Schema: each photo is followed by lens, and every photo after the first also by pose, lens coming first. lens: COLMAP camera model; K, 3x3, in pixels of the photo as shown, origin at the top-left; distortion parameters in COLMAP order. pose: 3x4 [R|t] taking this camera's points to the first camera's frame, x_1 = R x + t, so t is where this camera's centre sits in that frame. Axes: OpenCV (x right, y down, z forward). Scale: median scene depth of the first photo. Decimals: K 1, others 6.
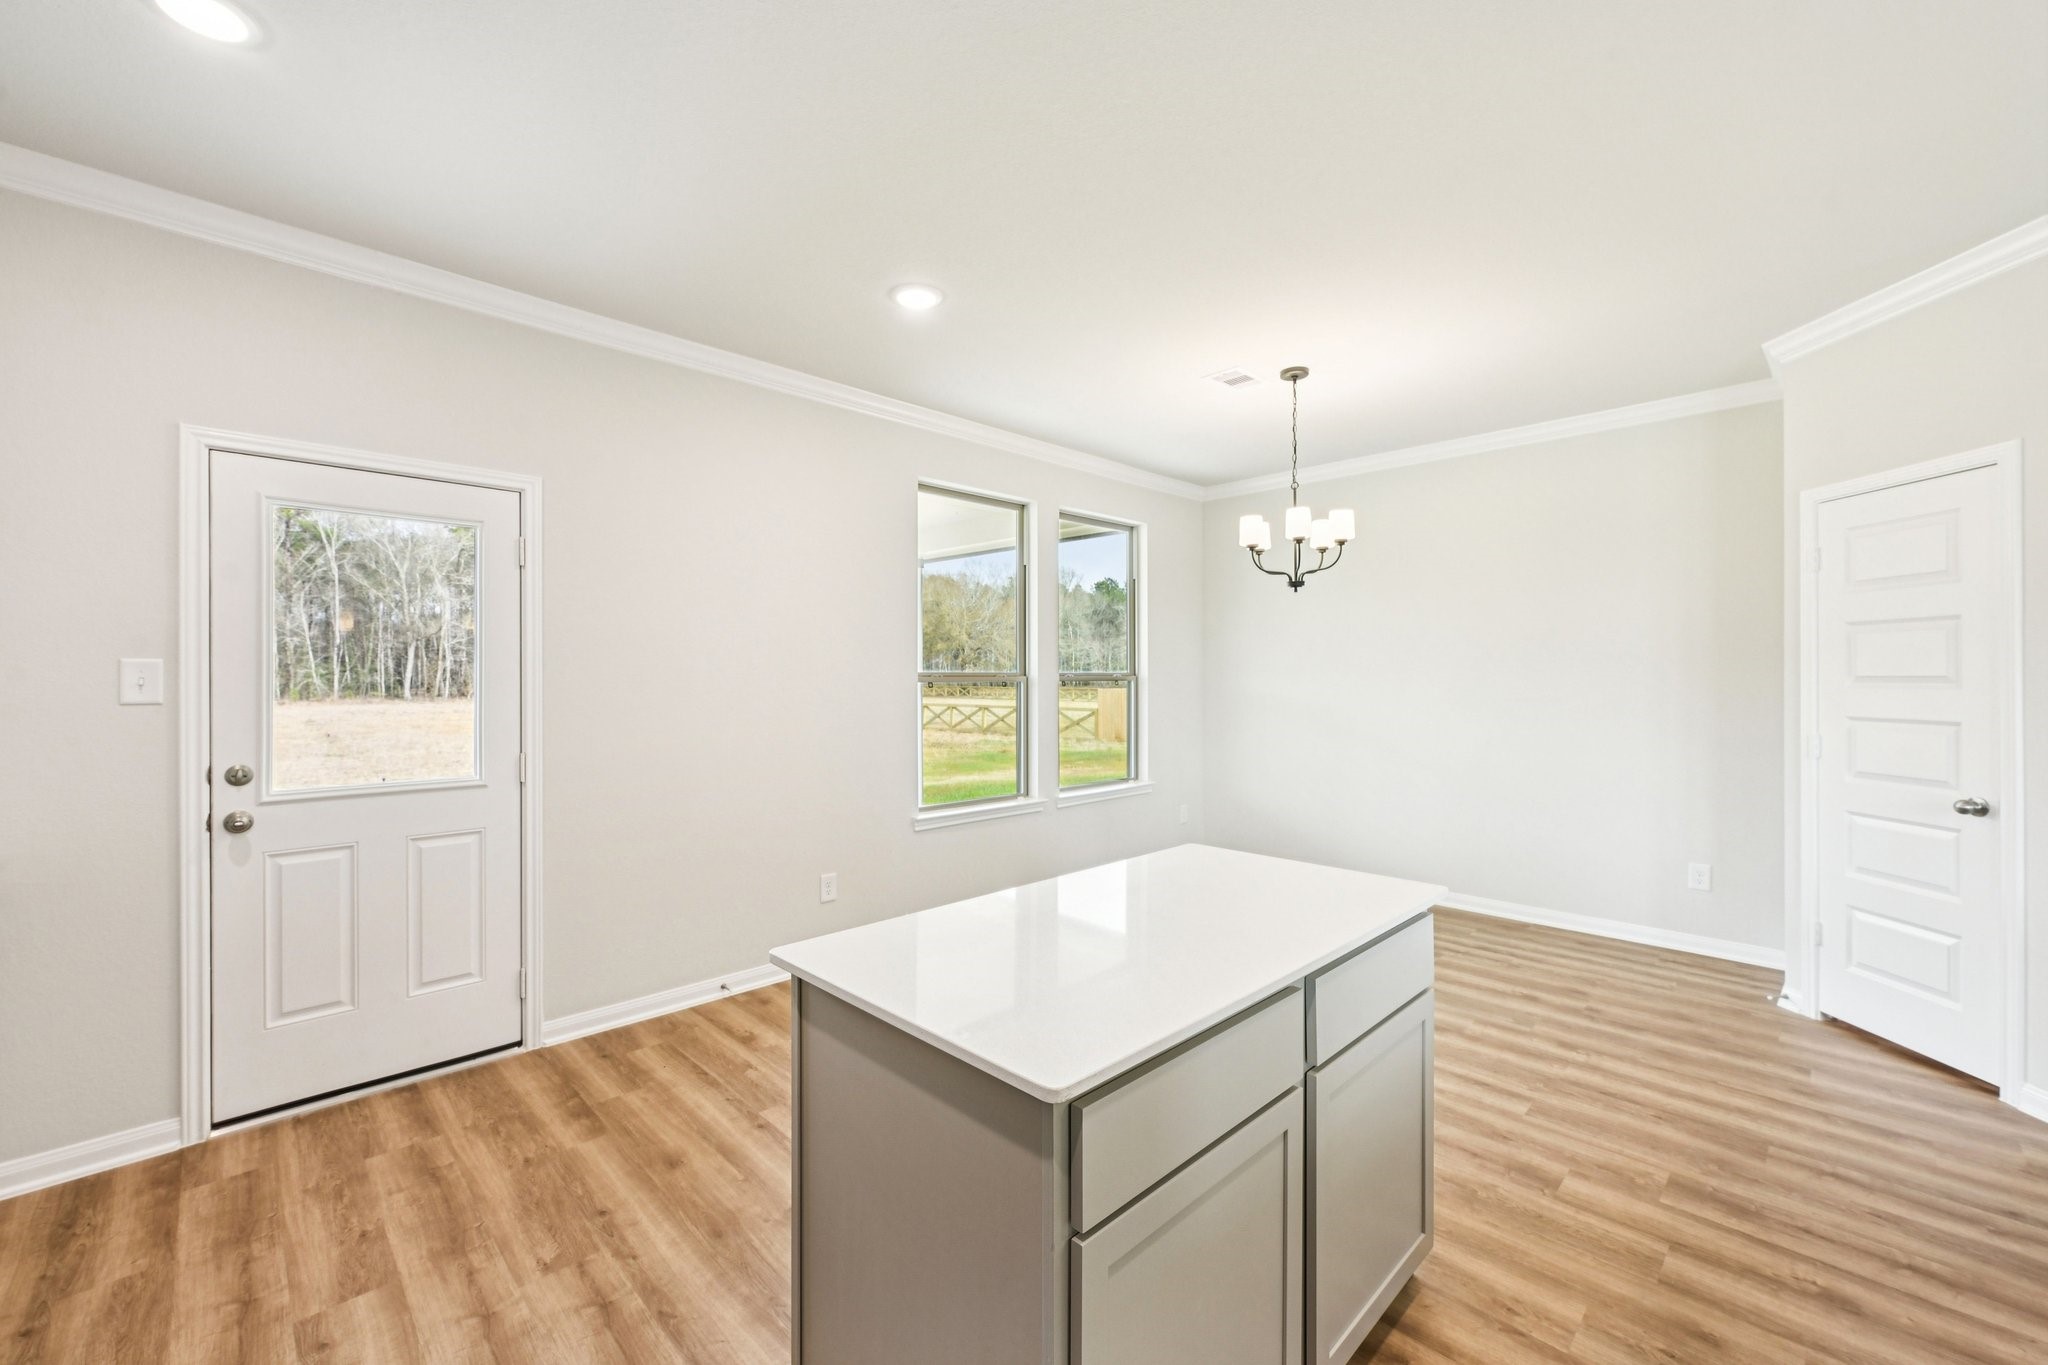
lens RADIAL K [[822.0, 0, 1024.0], [0, 822.0, 682.5], [0, 0, 1]] dist [0.001142, 0.000189]
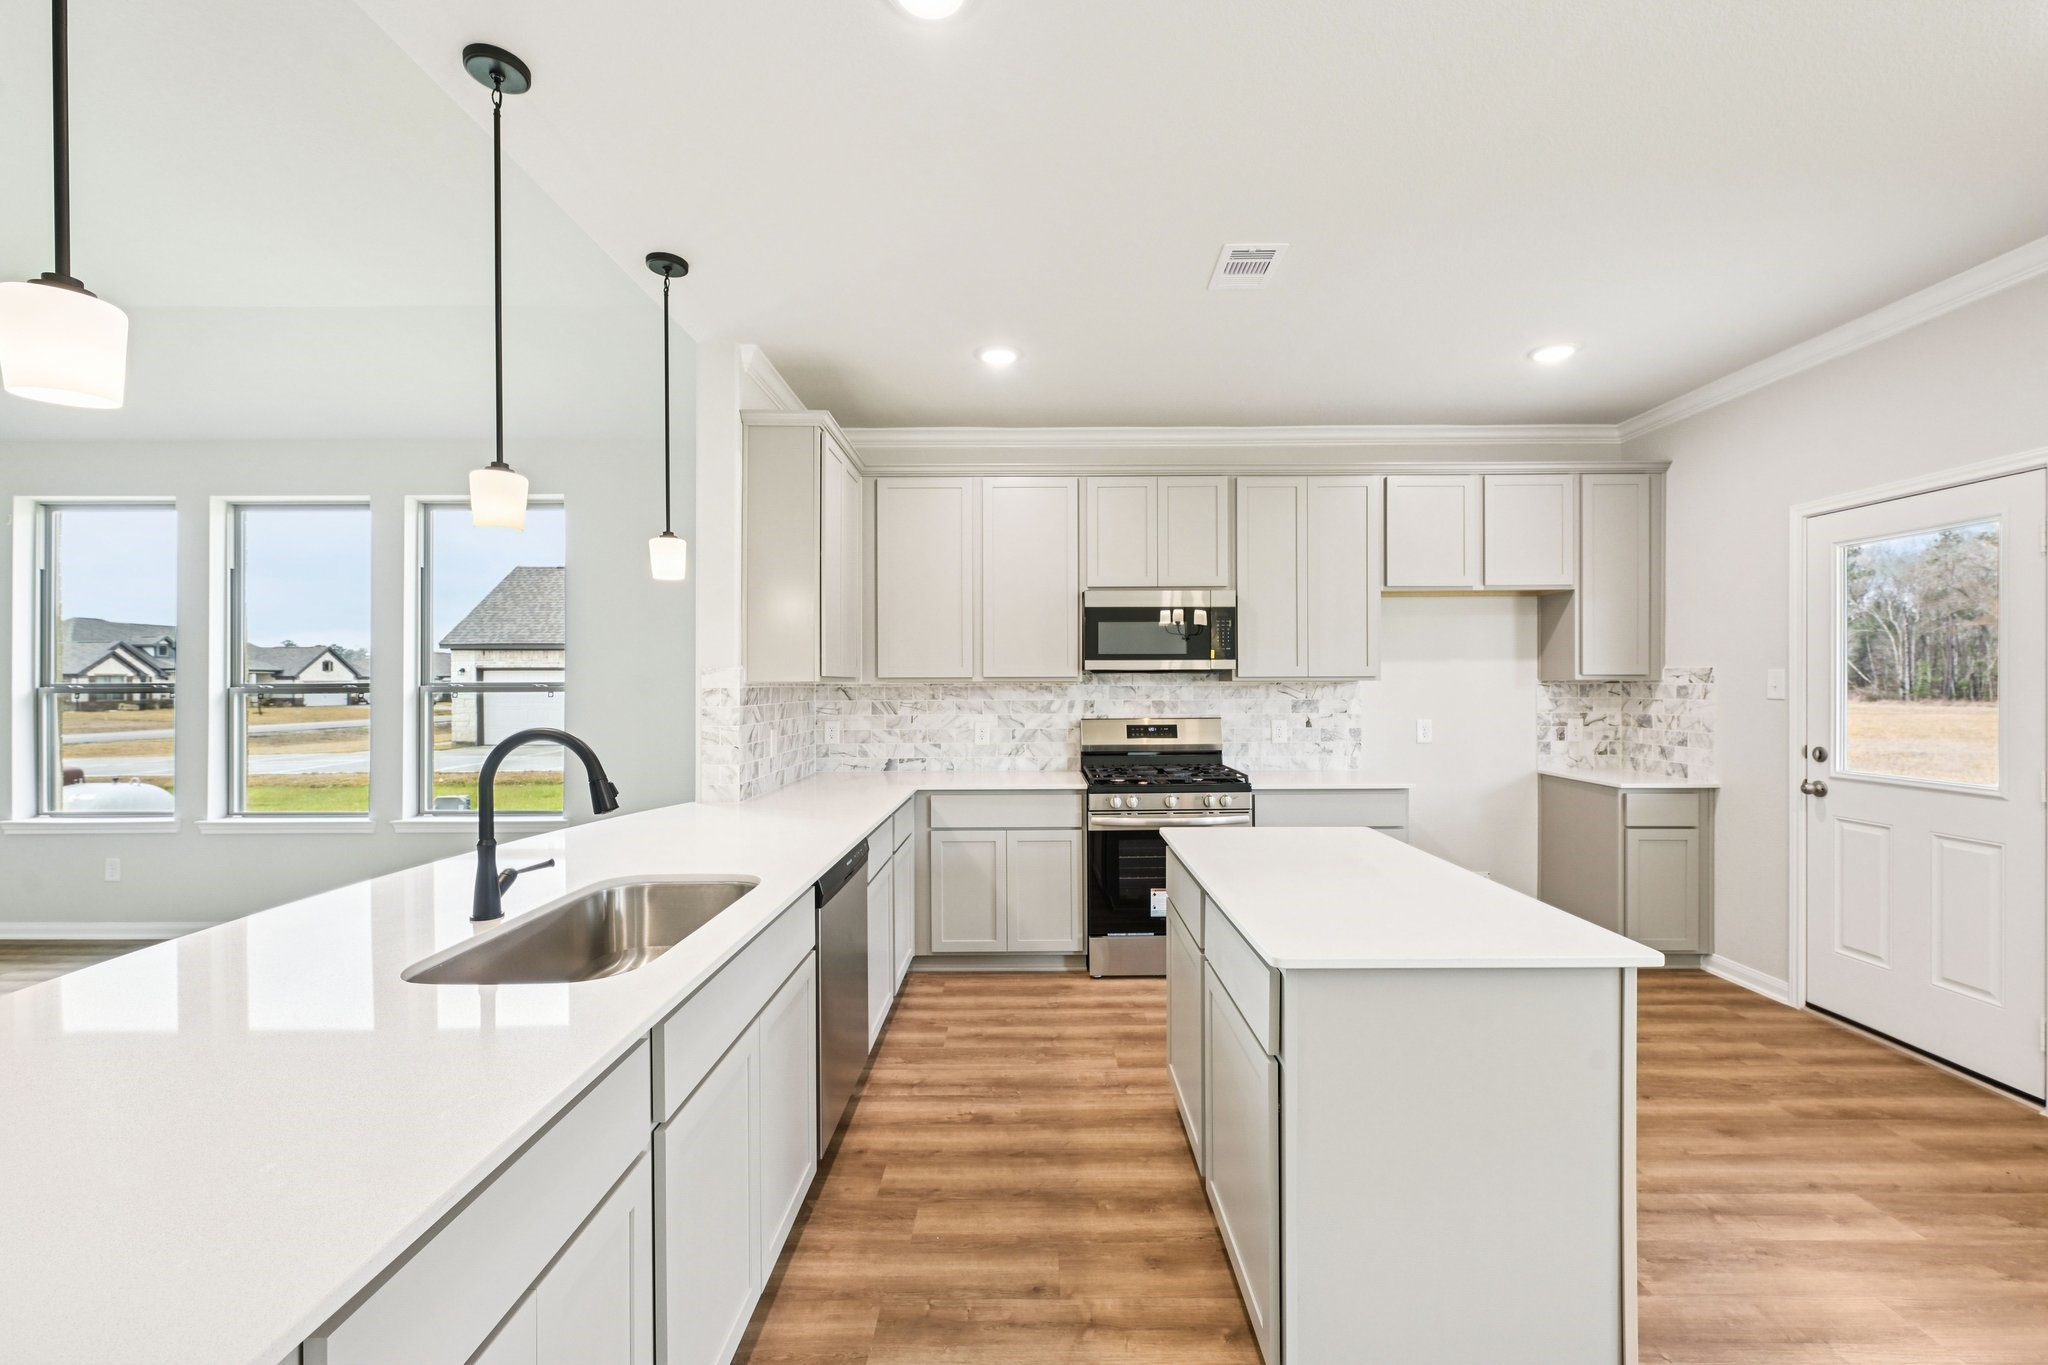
lens RADIAL K [[819.6, 0, 1034.1], [0, 819.6, 684.8], [0, 0, 1]] dist [0.001597, 0.000073]
pose [[-0.700480, 0.004510, -0.713658, 0.689570], [-0.001659, 0.999967, 0.007948, -0.006764], [0.713670, 0.006751, -0.700449, 0.777074]]
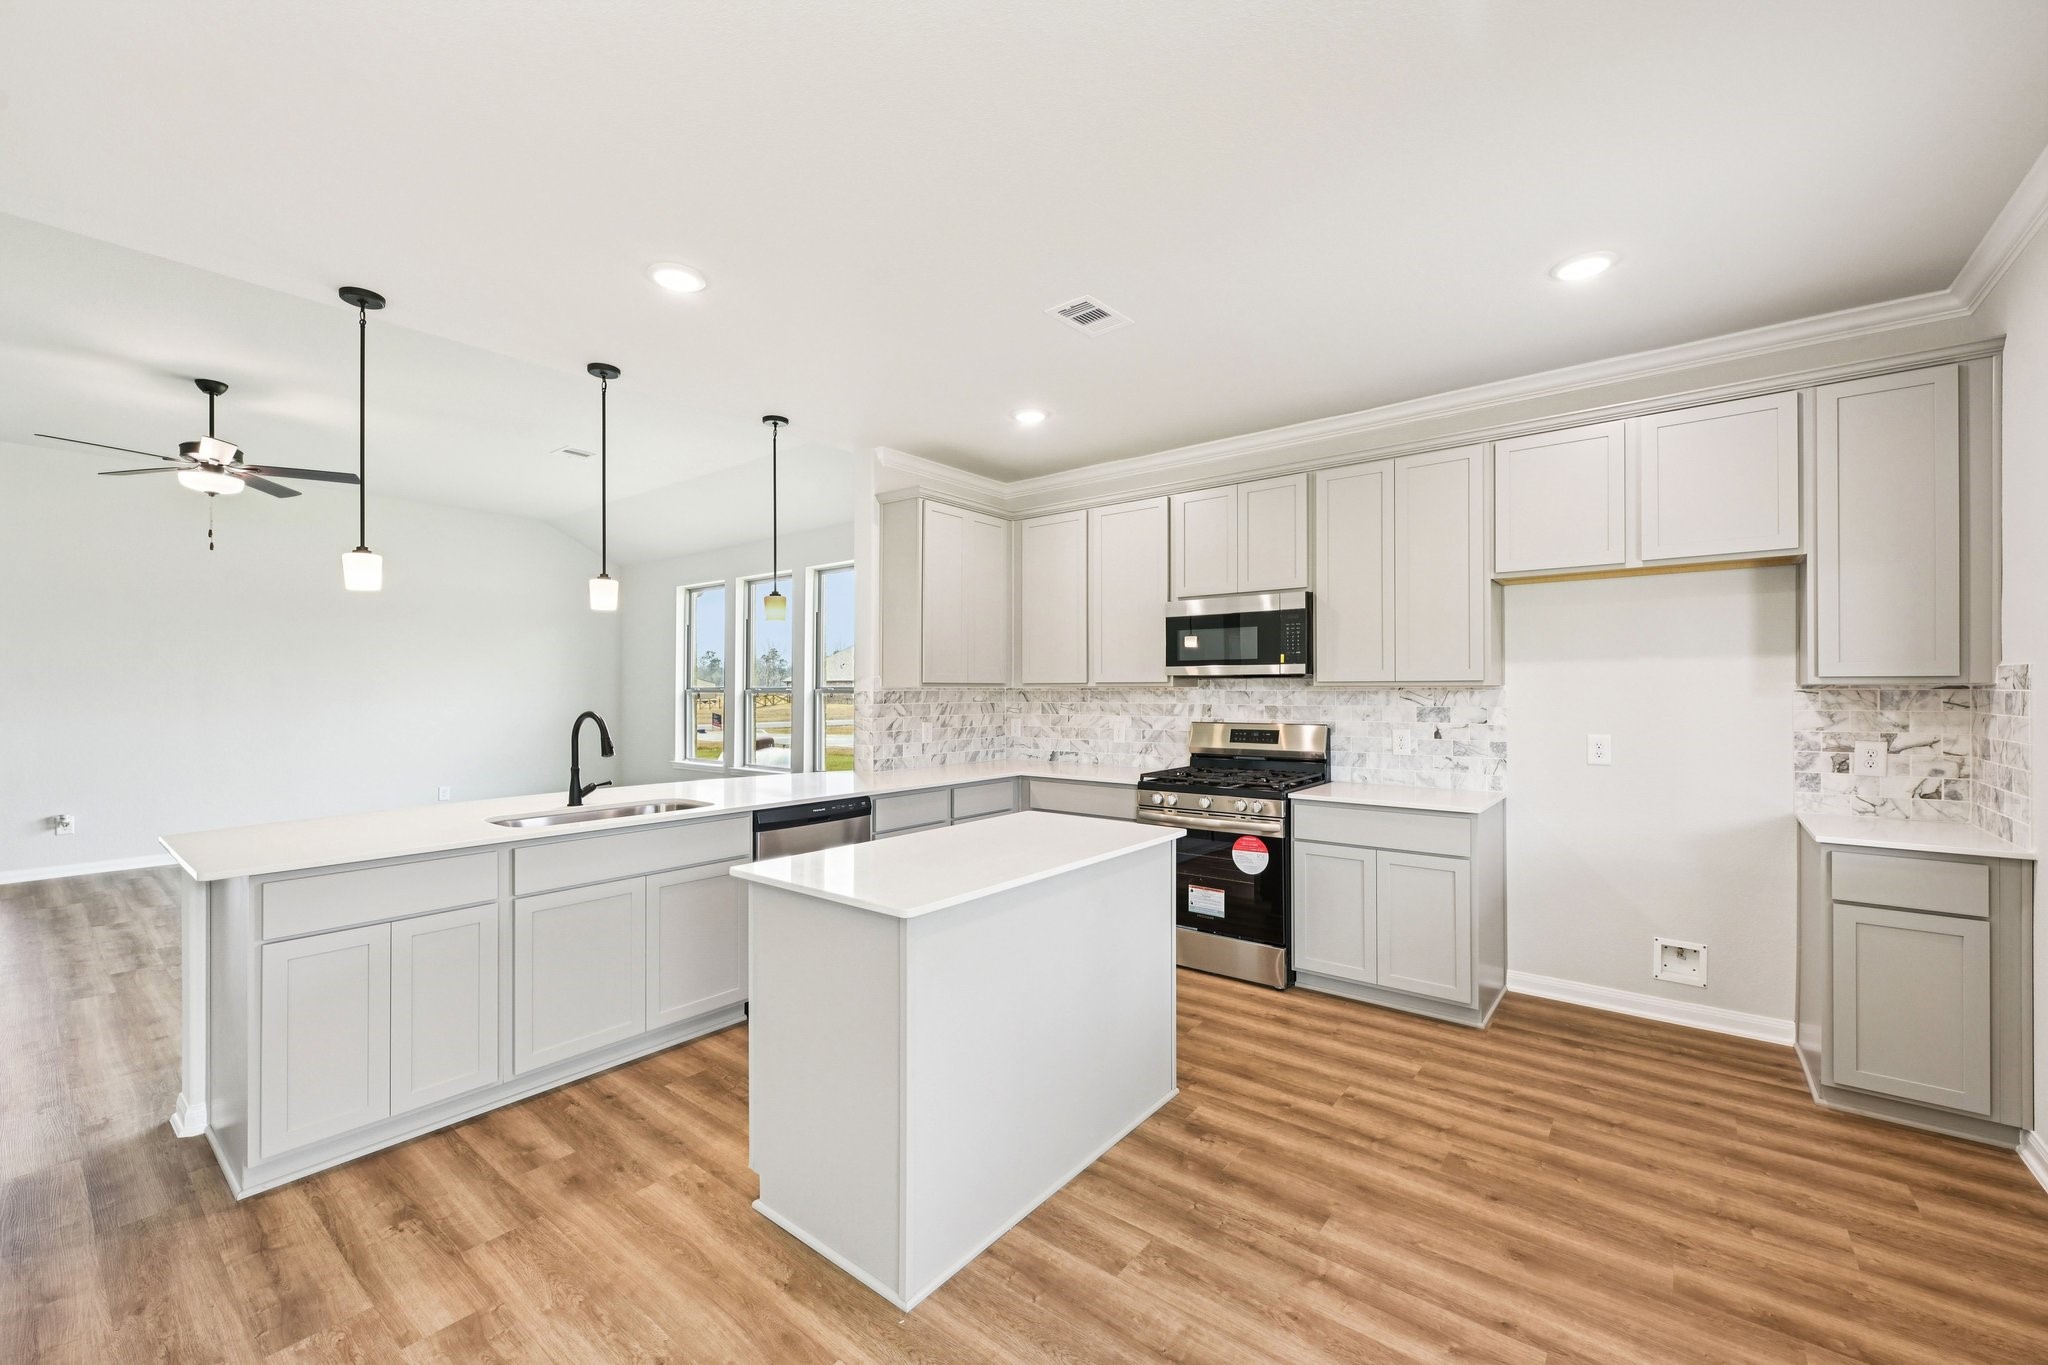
lens RADIAL K [[816.7, 0, 1027.8], [0, 816.7, 685.1], [0, 0, 1]] dist [0.000647, -0.000176]
pose [[-0.992214, 0.003256, -0.124505, 0.132154], [0.002700, 0.999986, 0.004637, -0.011162], [0.124519, 0.004265, -0.992208, 1.254990]]
